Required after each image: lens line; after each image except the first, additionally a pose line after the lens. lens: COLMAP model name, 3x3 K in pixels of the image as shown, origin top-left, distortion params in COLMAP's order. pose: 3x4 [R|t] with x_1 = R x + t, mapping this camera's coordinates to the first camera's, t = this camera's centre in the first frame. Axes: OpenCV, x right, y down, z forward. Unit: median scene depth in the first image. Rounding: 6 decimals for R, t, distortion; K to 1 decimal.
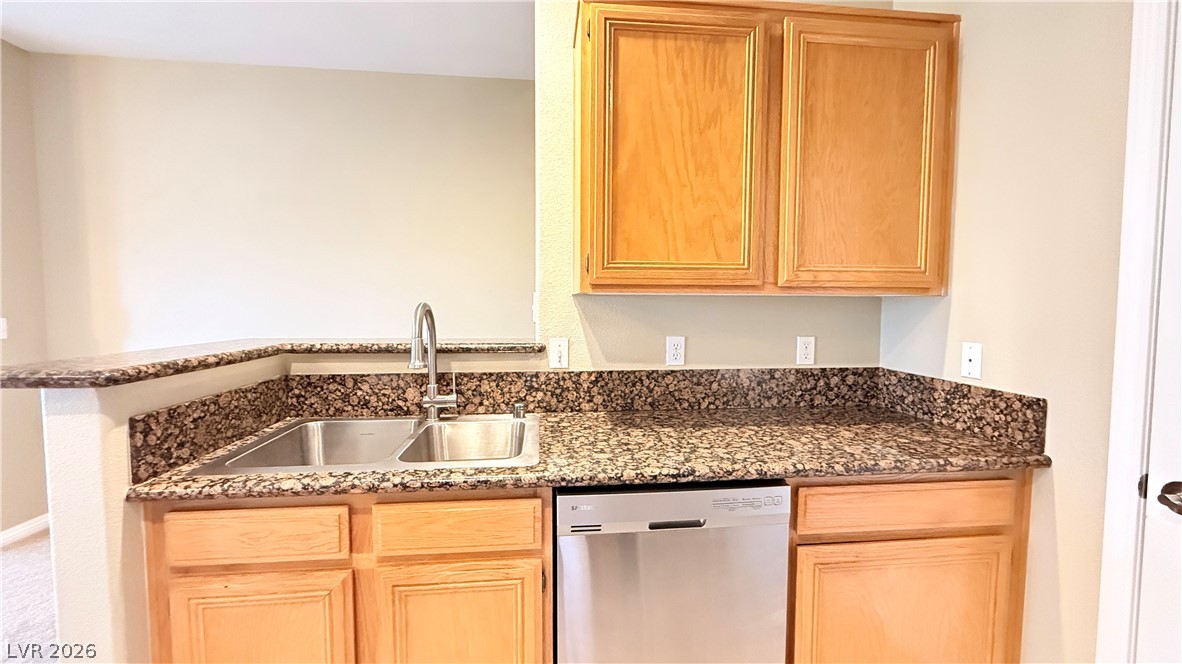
lens RADIAL K [[473.2, 0, 592.7], [0, 473.2, 331.8], [0, 0, 1]] dist [-0.000420, -0.000021]
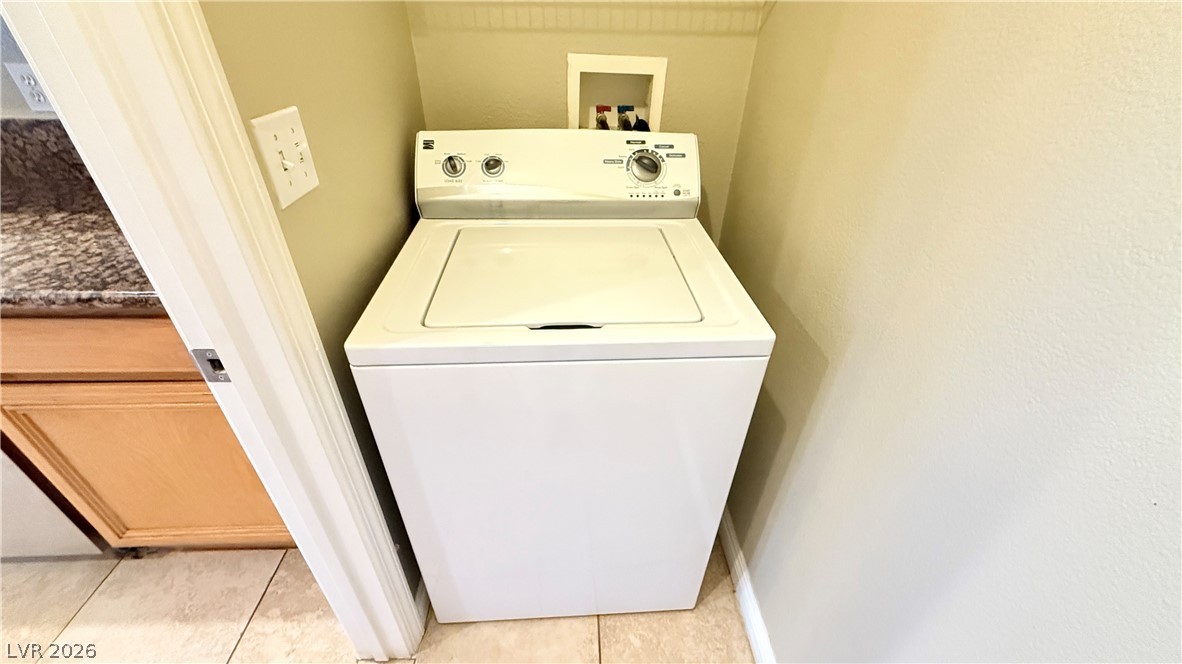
lens RADIAL K [[473.2, 0, 597.1], [0, 473.2, 332.5], [0, 0, 1]] dist [-0.000420, -0.000021]
pose [[0.998979, 0.040354, -0.020326, 0.996362], [-0.024226, 0.858073, 0.512956, -0.024159], [0.038141, -0.511939, 0.858174, 0.294140]]
